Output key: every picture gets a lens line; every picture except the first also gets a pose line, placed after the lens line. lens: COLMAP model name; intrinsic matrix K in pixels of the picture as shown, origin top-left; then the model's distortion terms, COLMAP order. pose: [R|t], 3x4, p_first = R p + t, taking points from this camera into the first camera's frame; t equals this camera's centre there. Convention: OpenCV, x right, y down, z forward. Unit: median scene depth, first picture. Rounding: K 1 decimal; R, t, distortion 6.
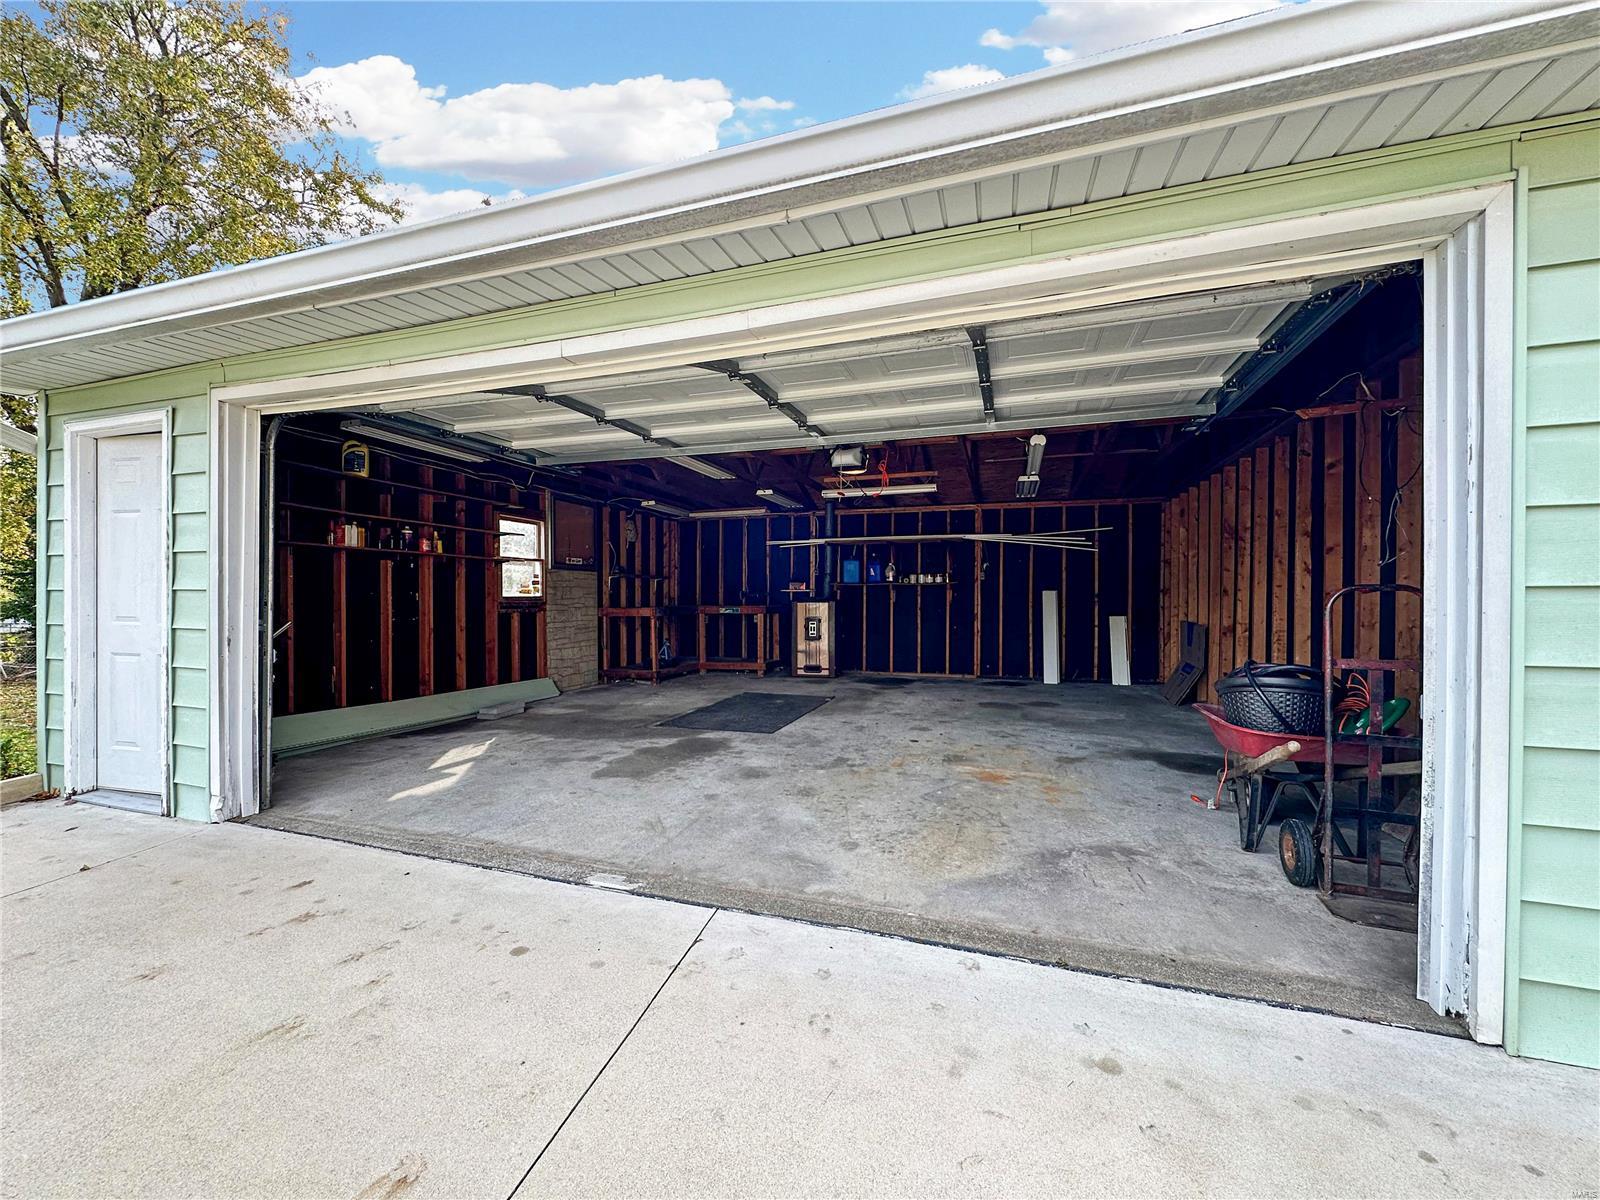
lens RADIAL K [[633.6, 0, 800.0], [0, 633.6, 600.0], [0, 0, 1]] dist [-0.003443, 0.001130]
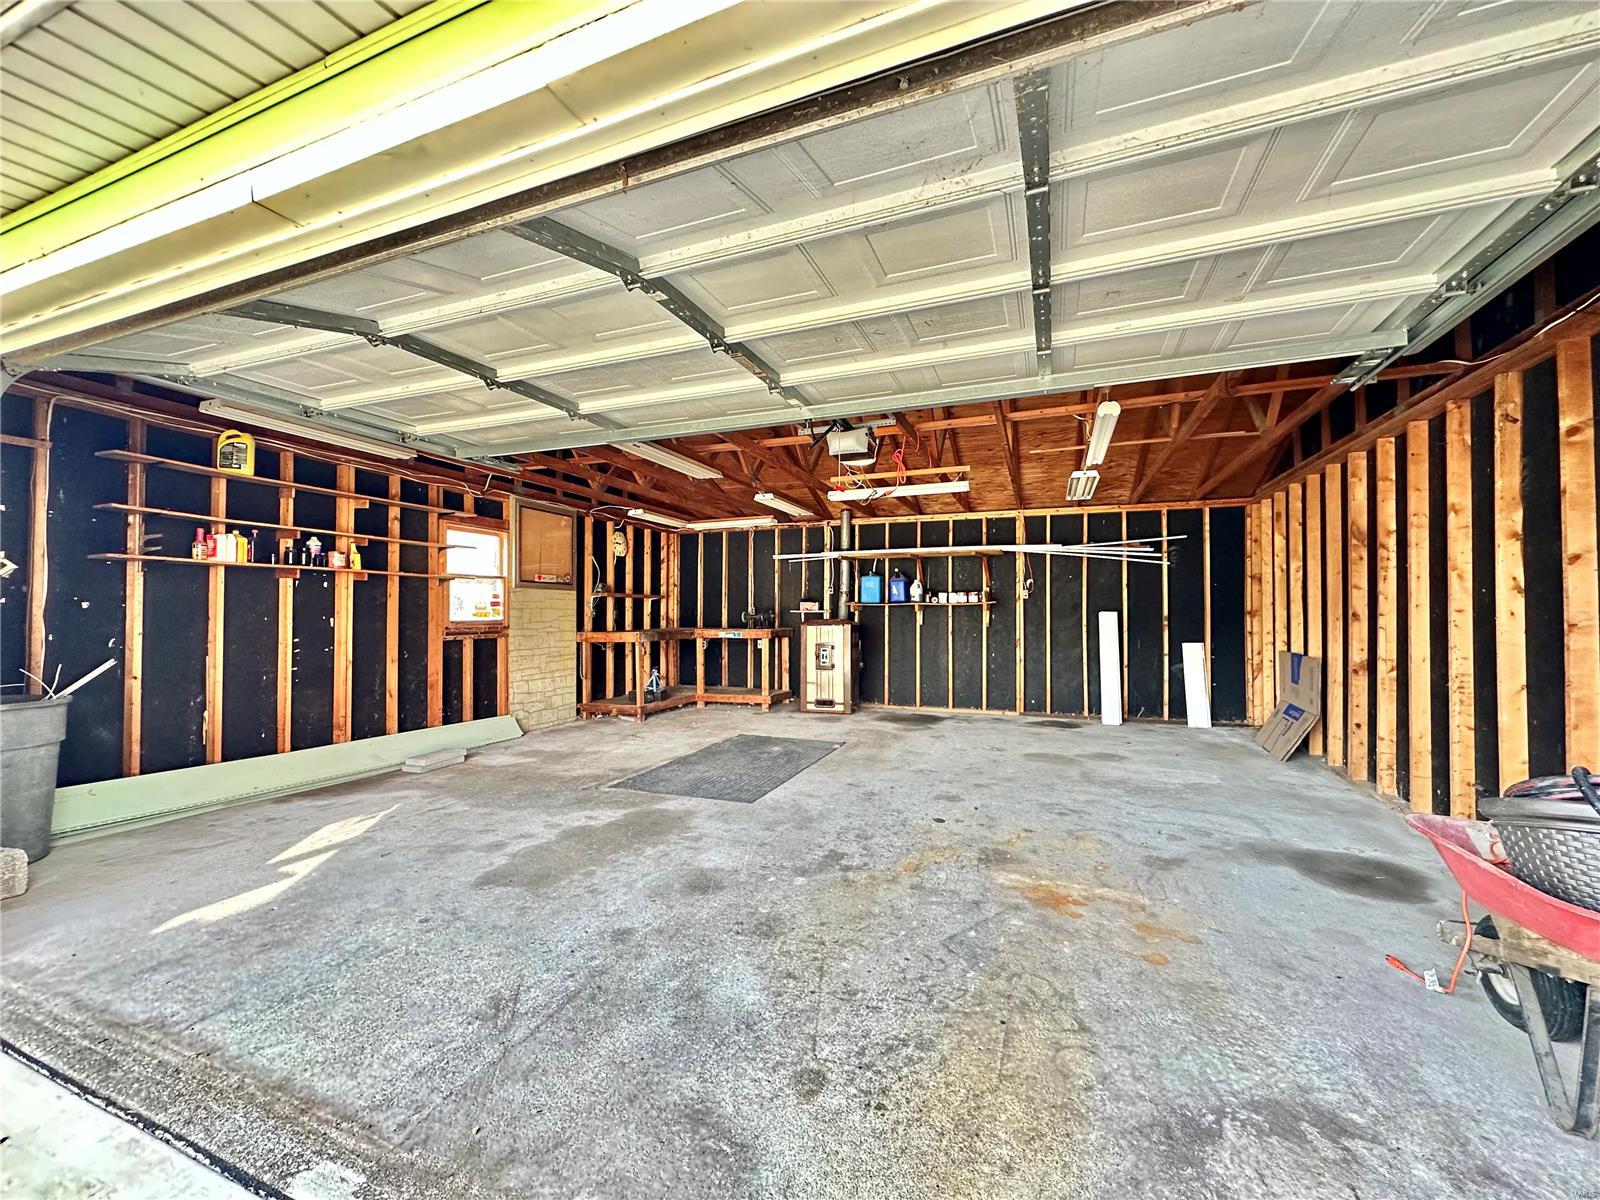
lens RADIAL K [[633.6, 0, 800.0], [0, 633.6, 600.0], [0, 0, 1]] dist [-0.003443, 0.001130]
pose [[0.998533, -0.001259, -0.054126, 0.047915], [-0.000153, 0.999660, -0.026068, -0.012471], [0.054141, 0.026038, 0.998194, 0.201982]]
